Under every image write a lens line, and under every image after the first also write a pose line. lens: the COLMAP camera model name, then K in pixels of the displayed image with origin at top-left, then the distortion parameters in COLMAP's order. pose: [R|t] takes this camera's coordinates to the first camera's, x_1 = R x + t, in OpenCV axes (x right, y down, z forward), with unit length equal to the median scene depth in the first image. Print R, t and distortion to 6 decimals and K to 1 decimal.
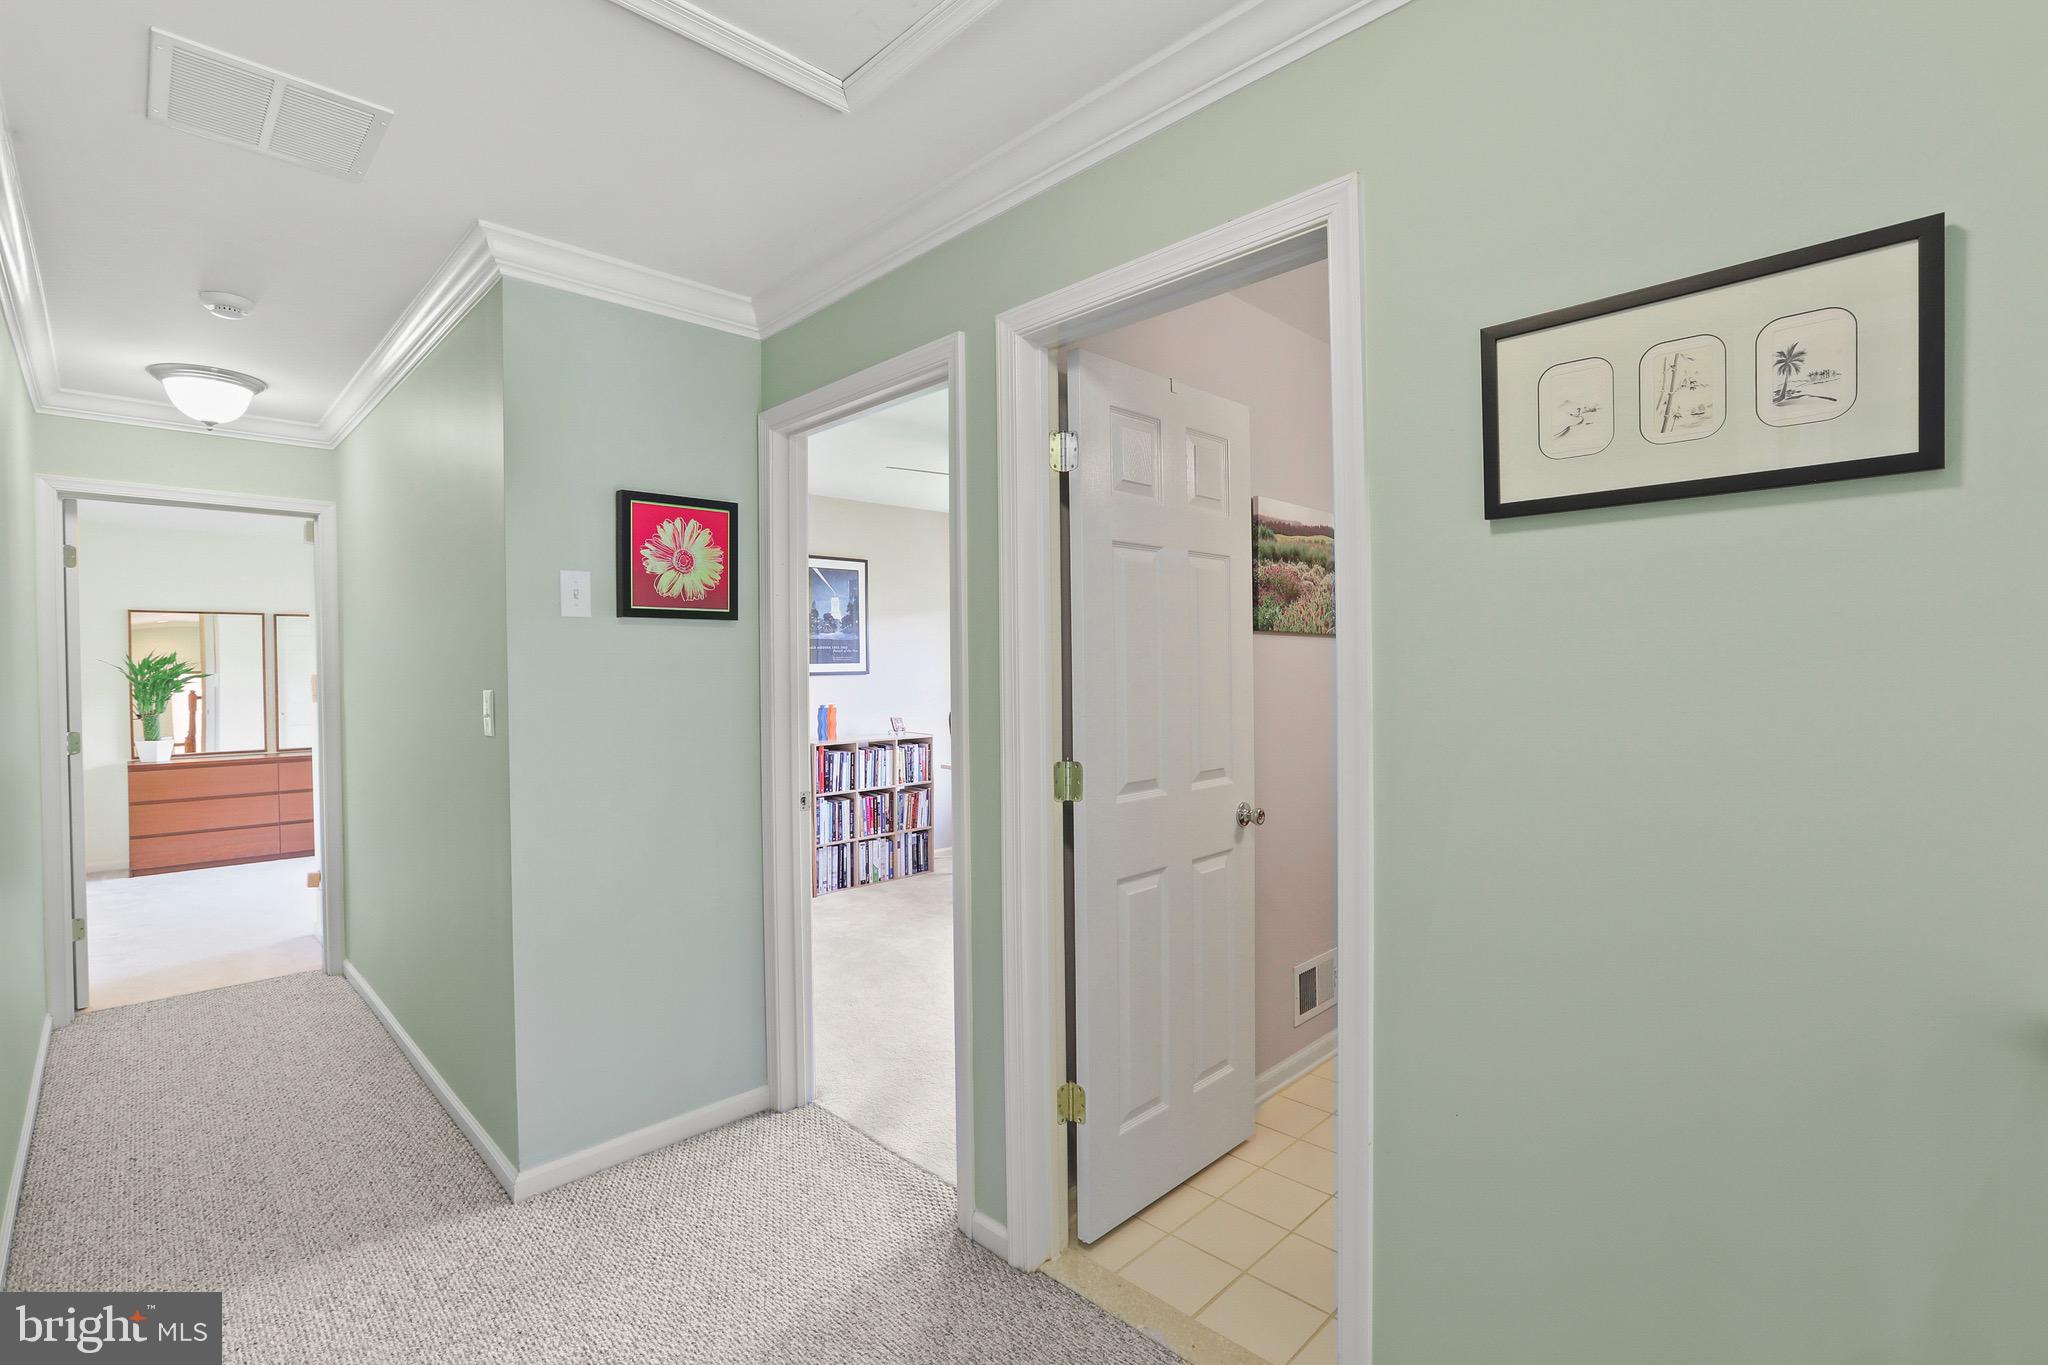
lens RADIAL K [[930.5, 0, 1012.9], [0, 930.5, 679.1], [0, 0, 1]] dist [-0.046173, 0.024539]
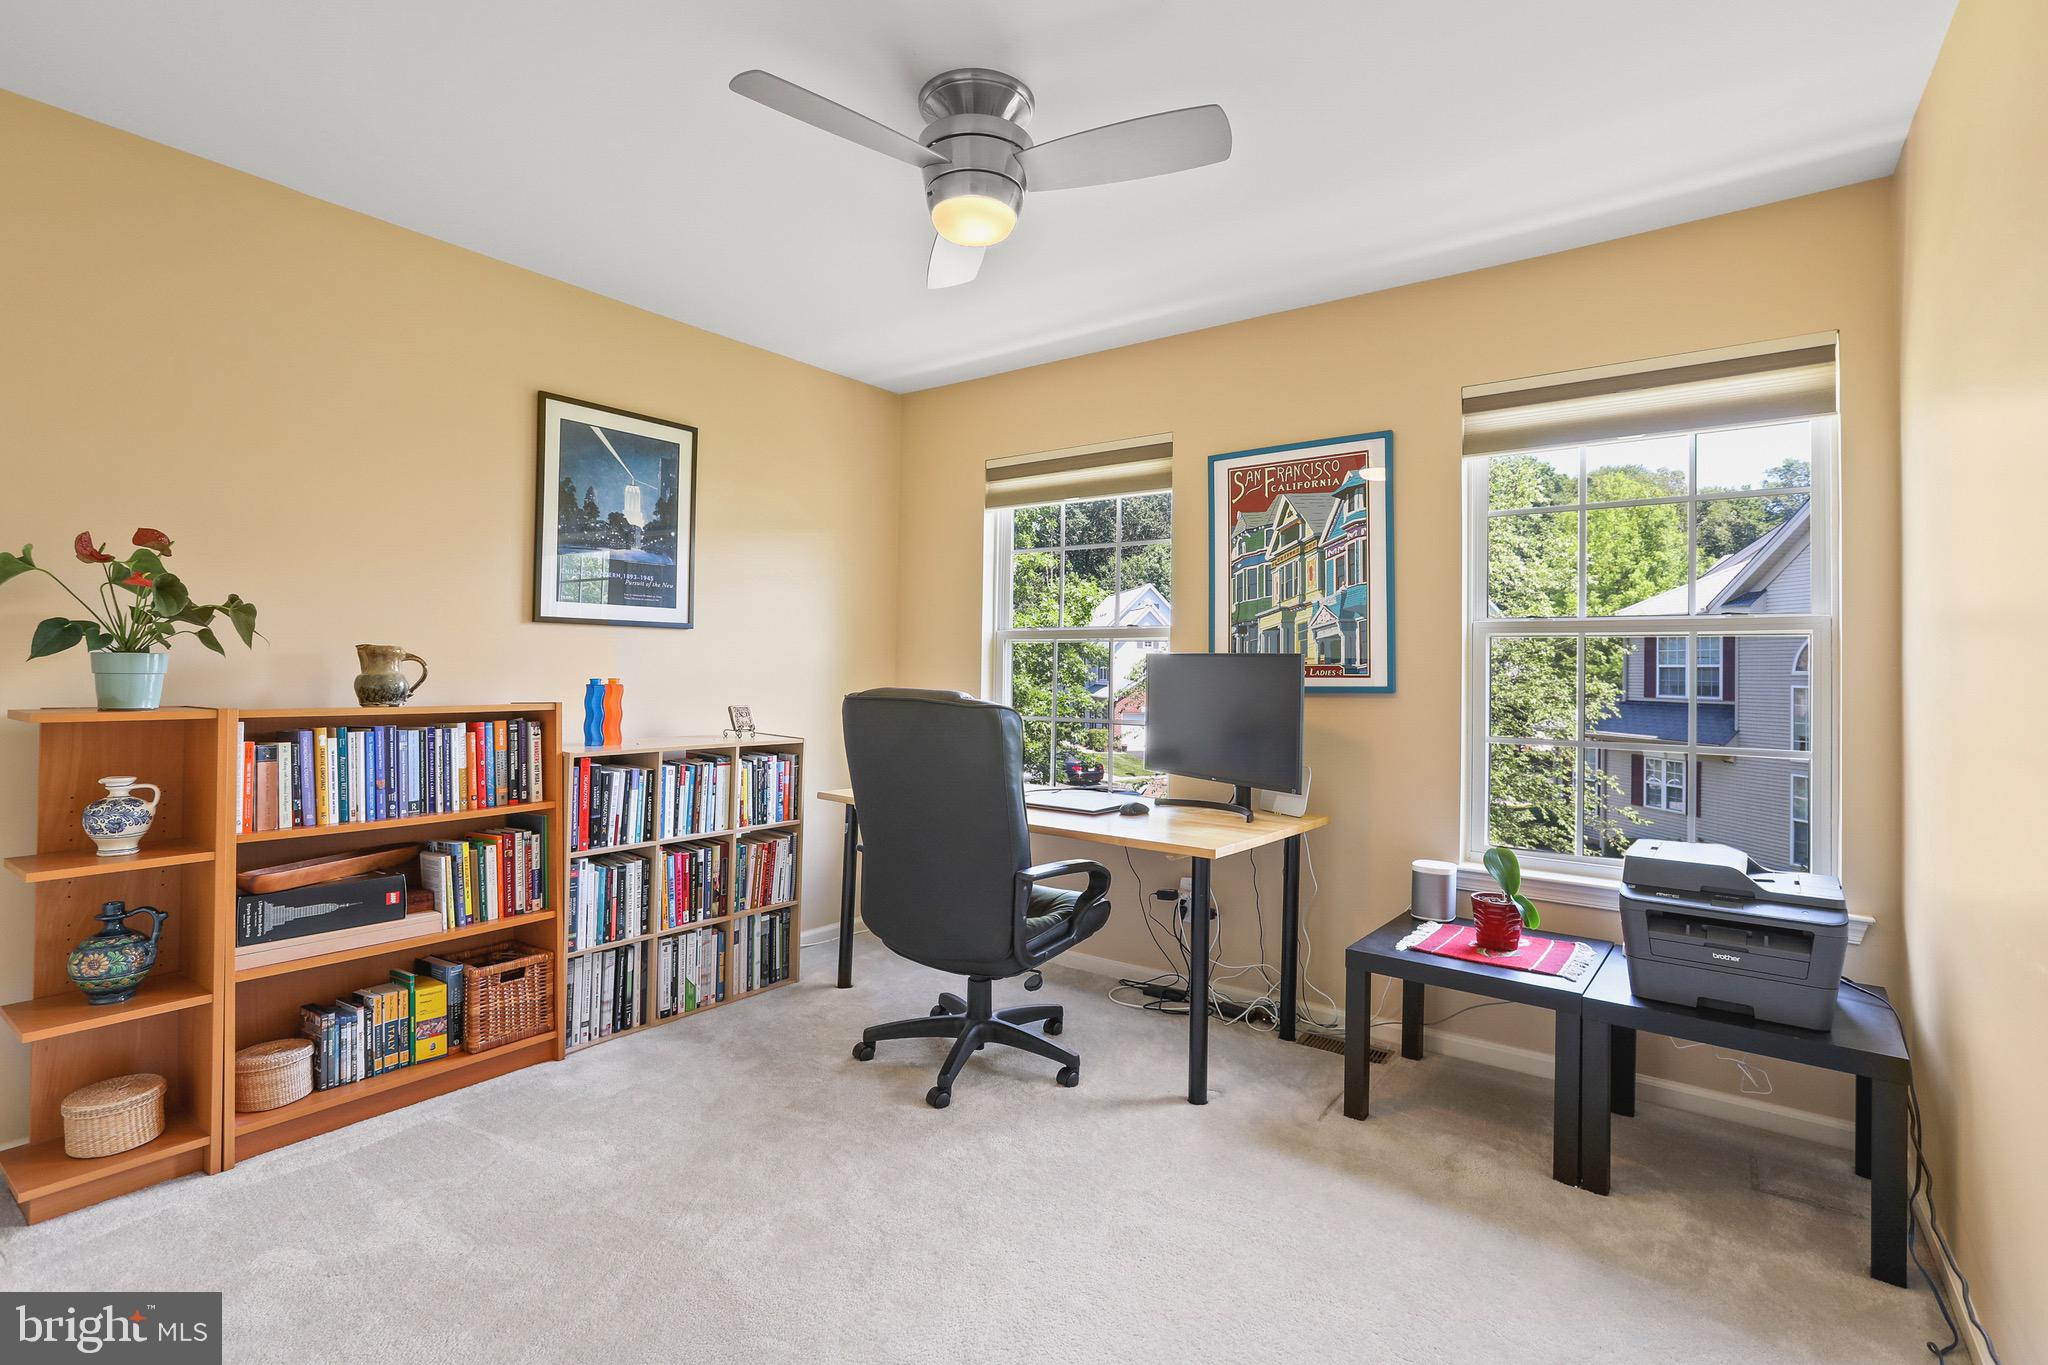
lens RADIAL K [[930.5, 0, 1012.9], [0, 930.5, 679.1], [0, 0, 1]] dist [-0.046173, 0.024539]
pose [[0.987365, 0.032095, 0.155181, -0.052575], [-0.032200, 0.999480, -0.001835, 0.021558], [-0.155159, -0.003185, 0.987884, 0.446836]]
